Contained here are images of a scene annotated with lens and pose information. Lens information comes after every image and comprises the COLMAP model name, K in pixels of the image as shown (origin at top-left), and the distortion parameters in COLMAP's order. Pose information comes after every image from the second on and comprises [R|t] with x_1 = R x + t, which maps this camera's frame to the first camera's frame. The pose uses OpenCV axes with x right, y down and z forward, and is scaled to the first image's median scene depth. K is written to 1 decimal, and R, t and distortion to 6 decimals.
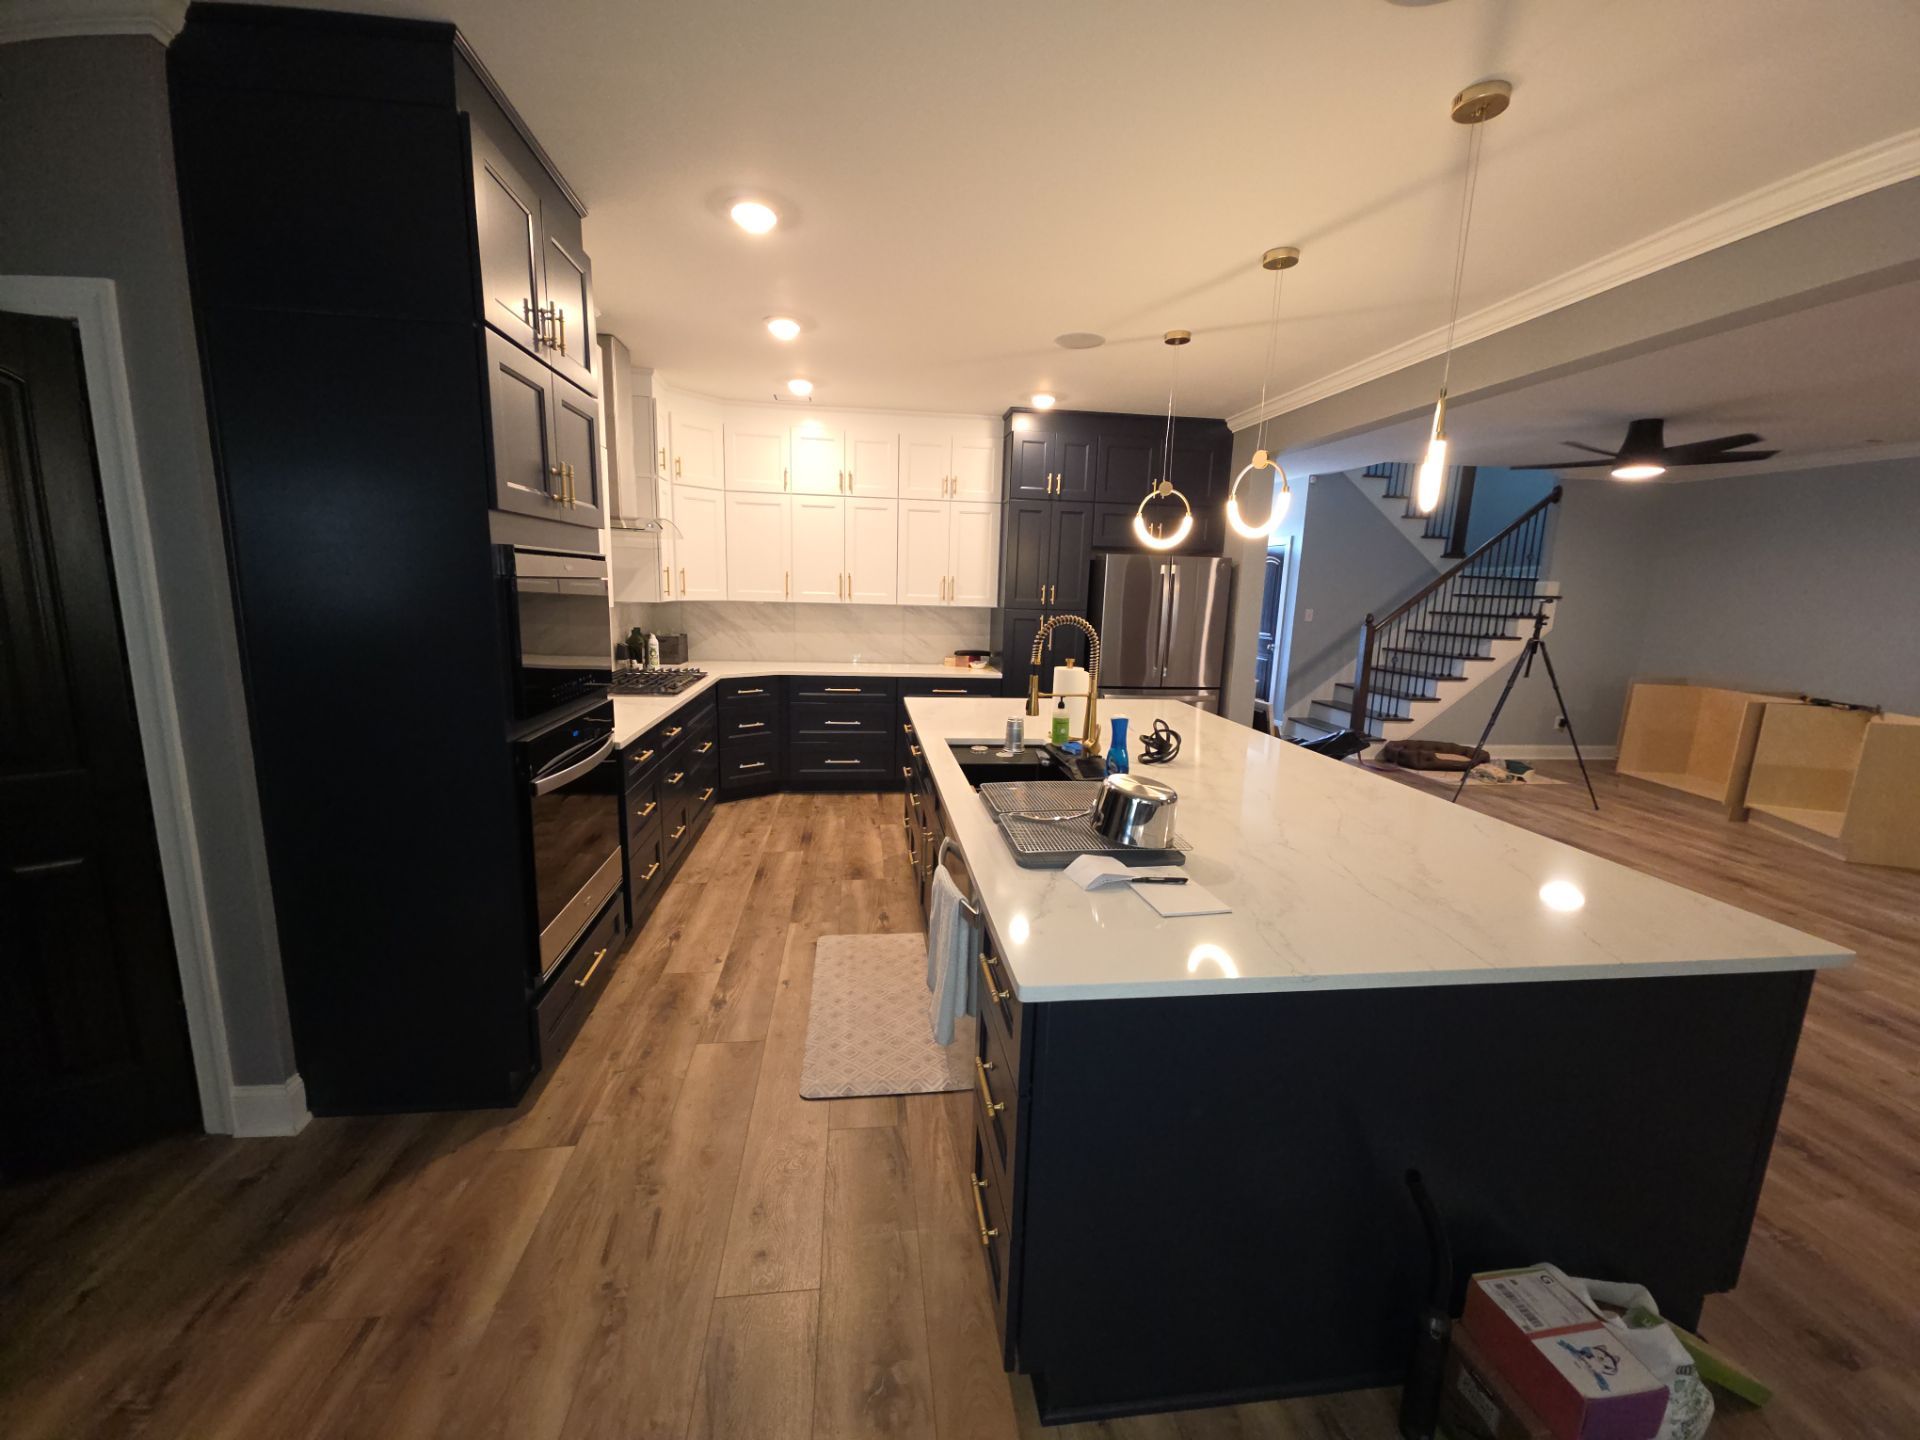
lens RADIAL K [[757.4, 0, 951.8], [0, 757.4, 723.7], [0, 0, 1]] dist [0.013927, -0.007808]
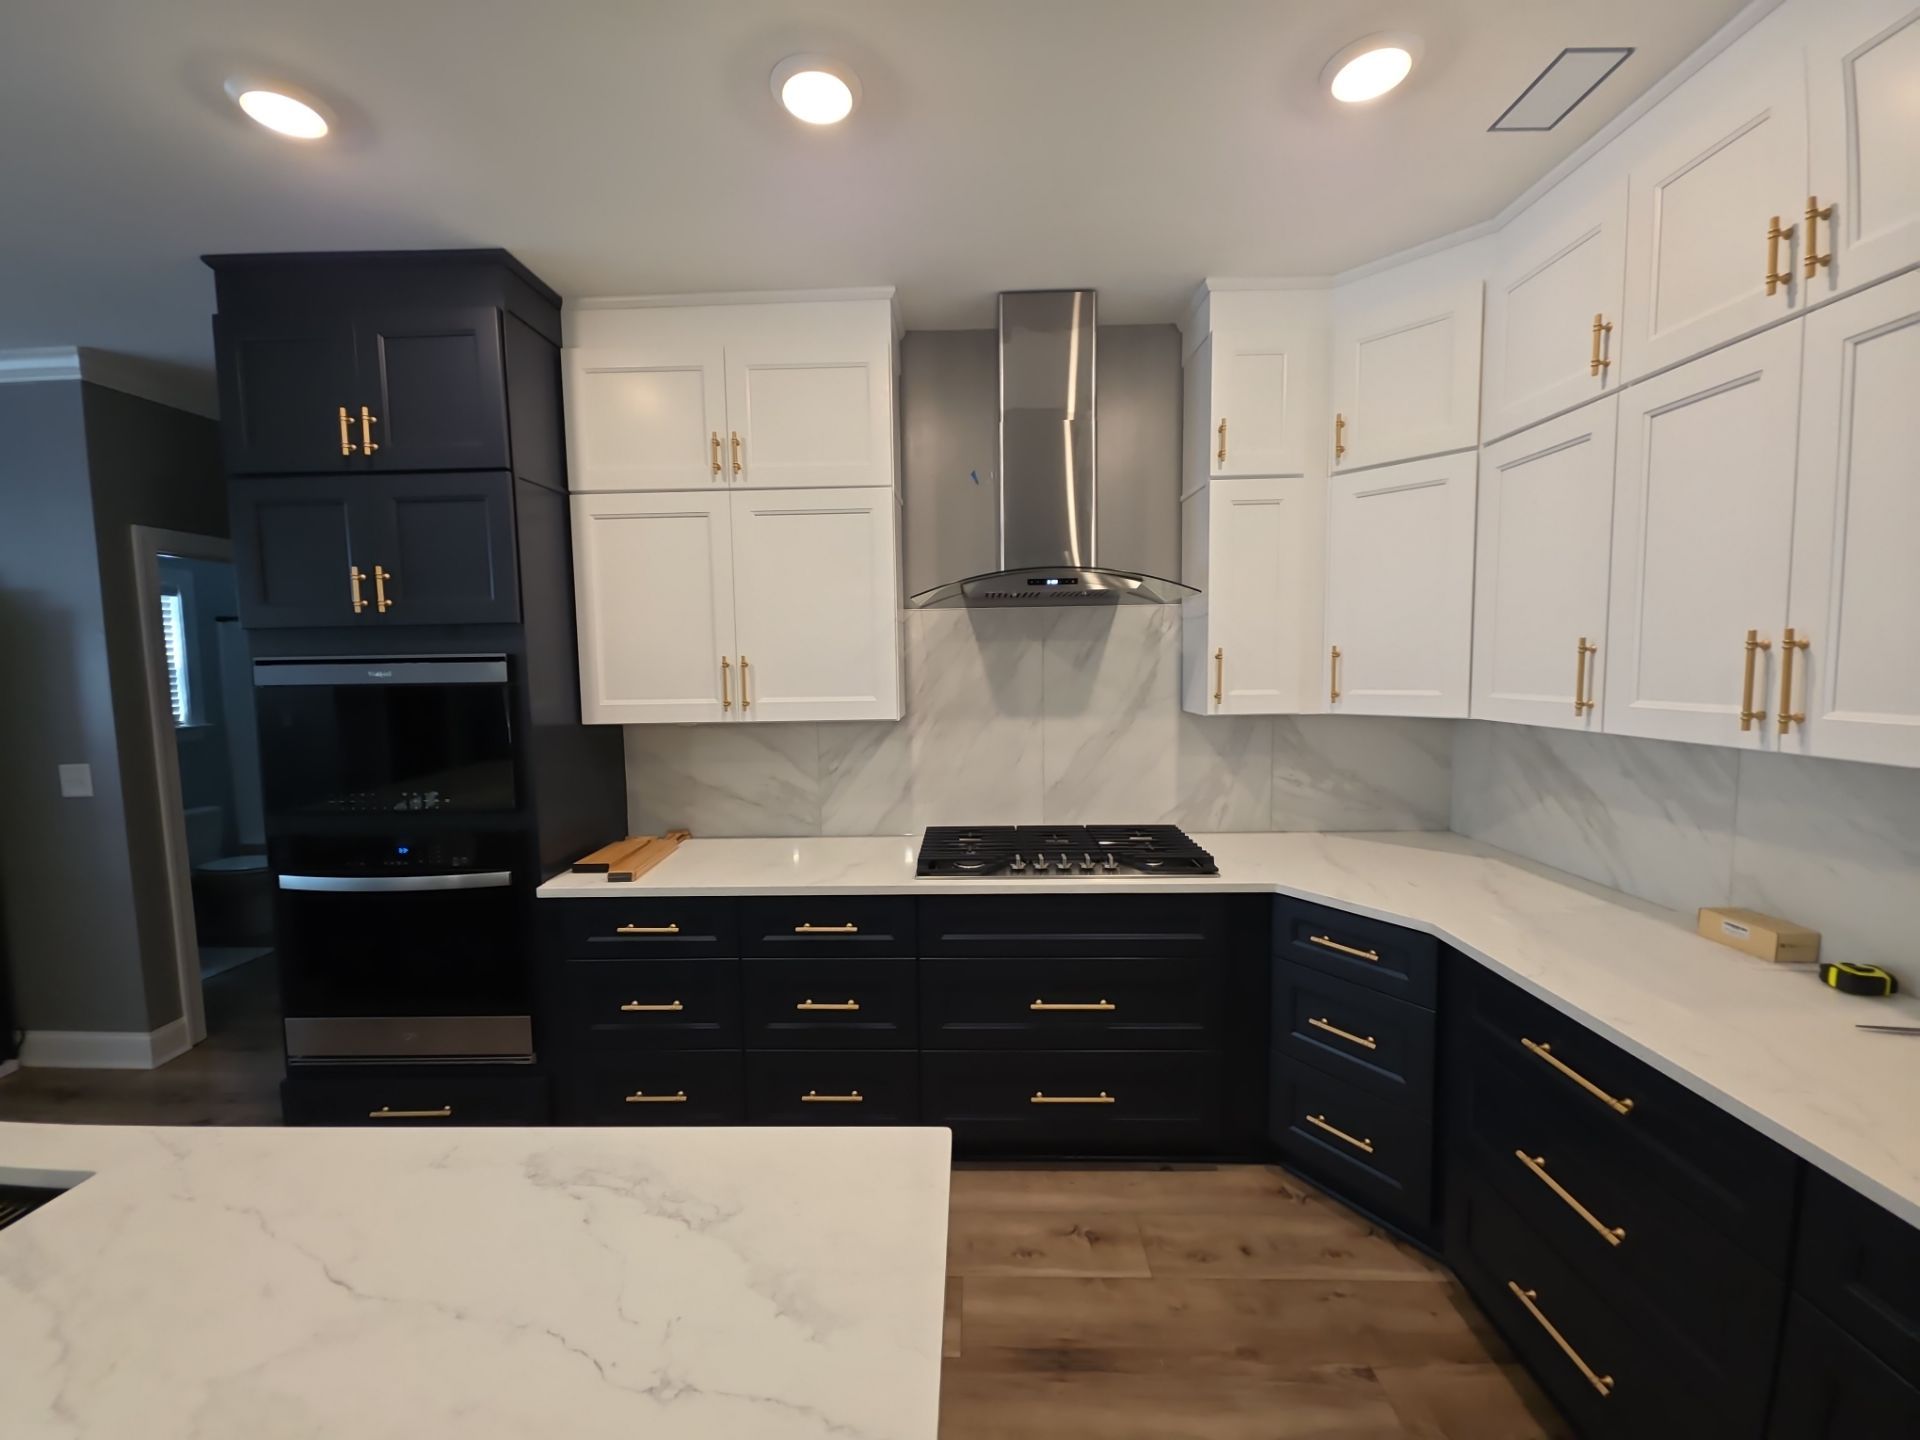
lens RADIAL K [[757.4, 0, 955.1], [0, 757.4, 721.3], [0, 0, 1]] dist [0.013927, -0.007808]
pose [[-0.149055, 0.051259, -0.987499, 0.187639], [-0.166689, 0.983062, 0.076189, -0.196413], [0.974678, 0.175961, -0.137986, 1.064007]]
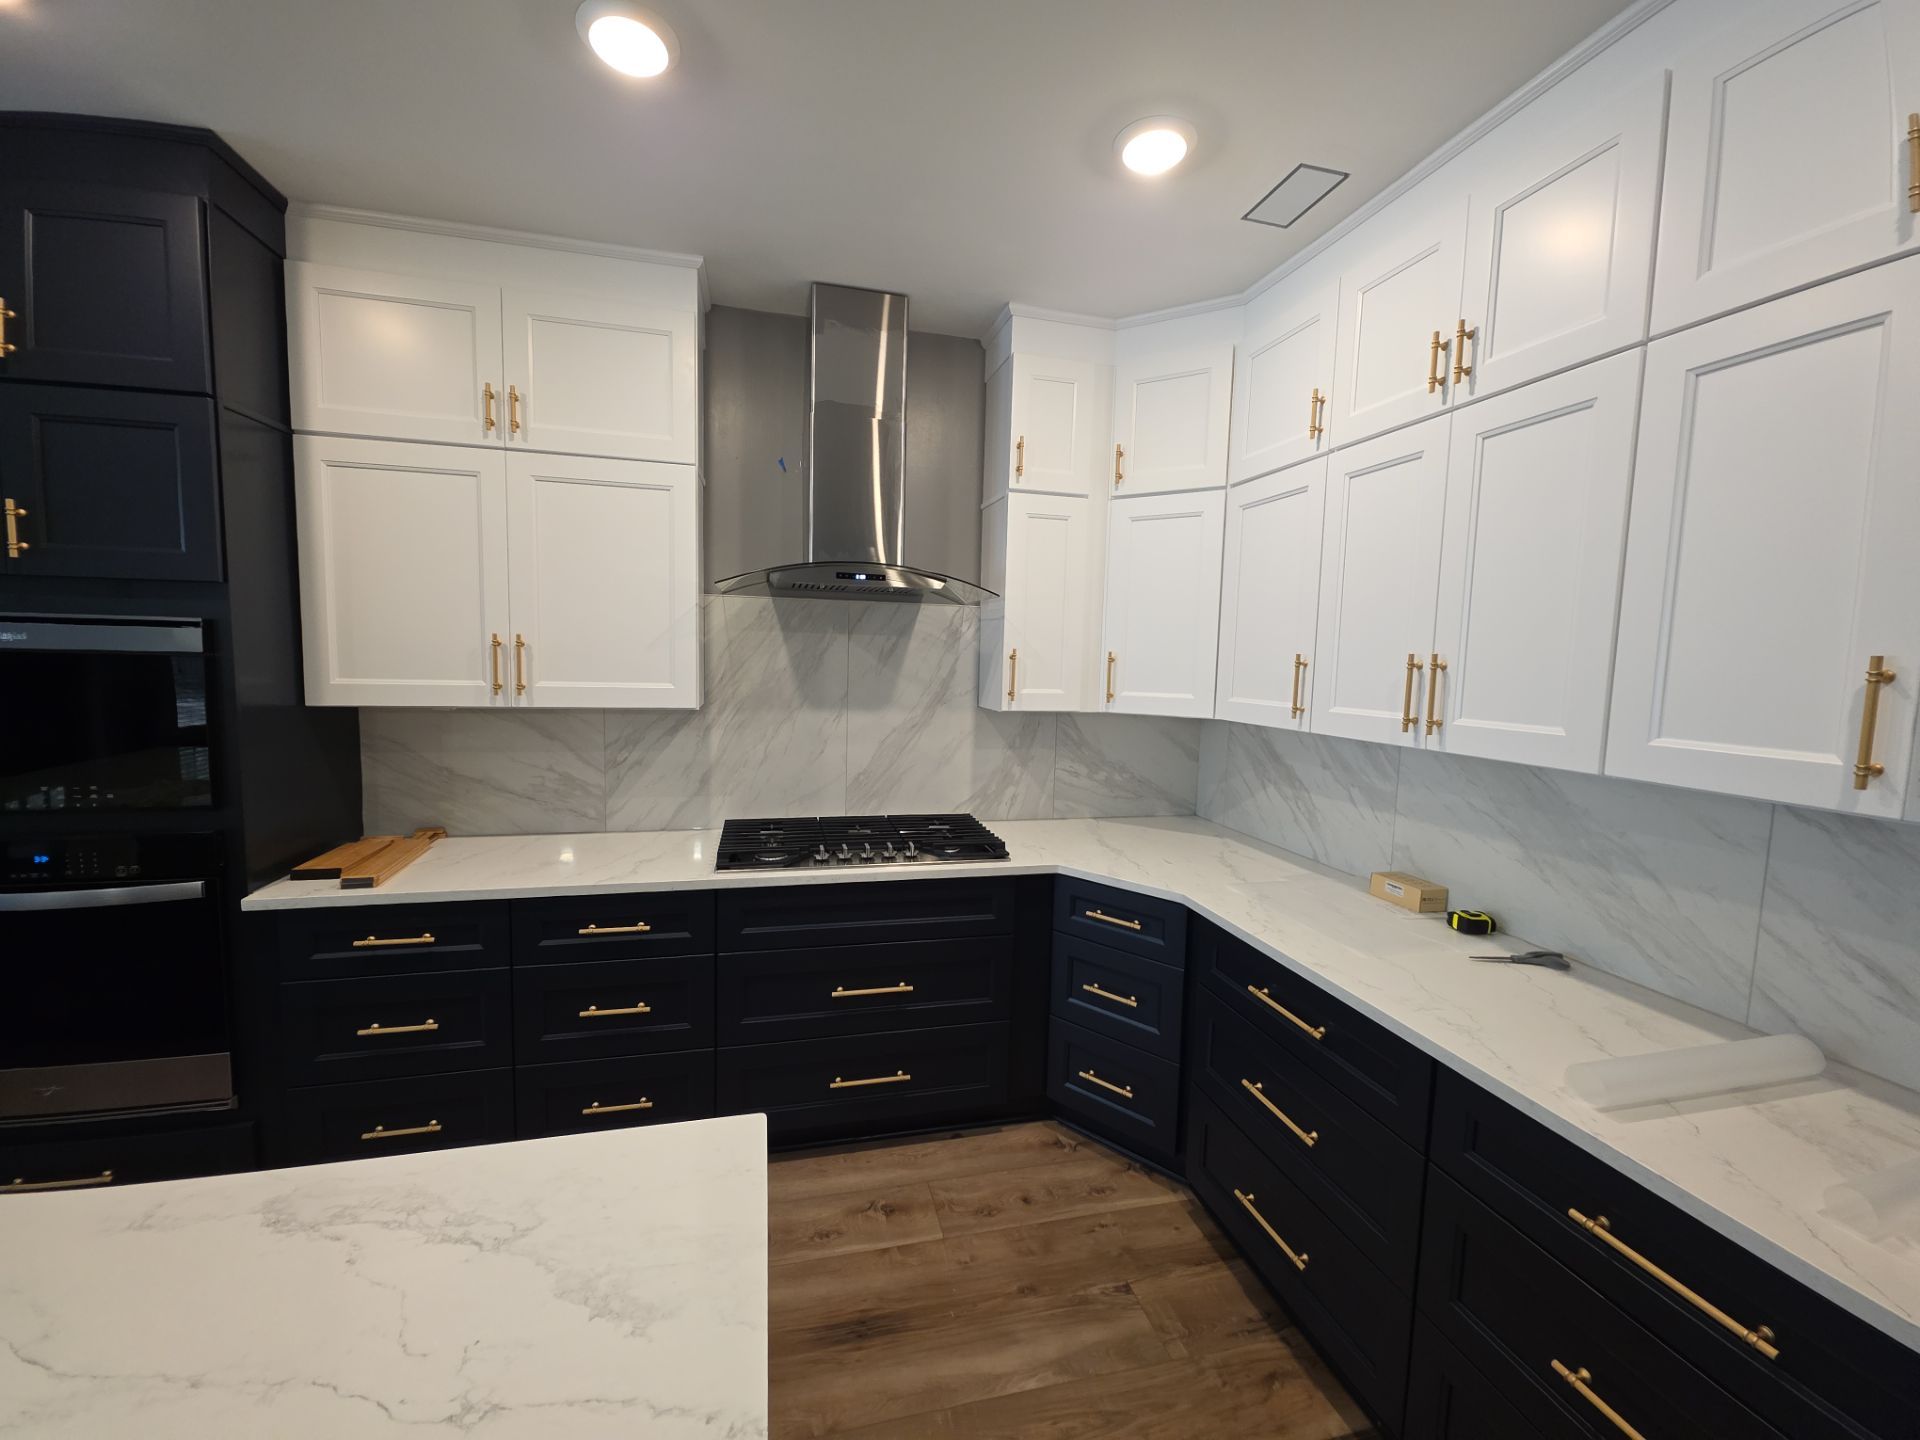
lens RADIAL K [[757.4, 0, 952.7], [0, 757.4, 722.3], [0, 0, 1]] dist [0.013927, -0.007808]
pose [[0.118570, 0.060969, -0.991072, 0.198885], [-0.201353, 0.978852, 0.036128, -0.194373], [0.972316, 0.195272, 0.128339, 1.053452]]
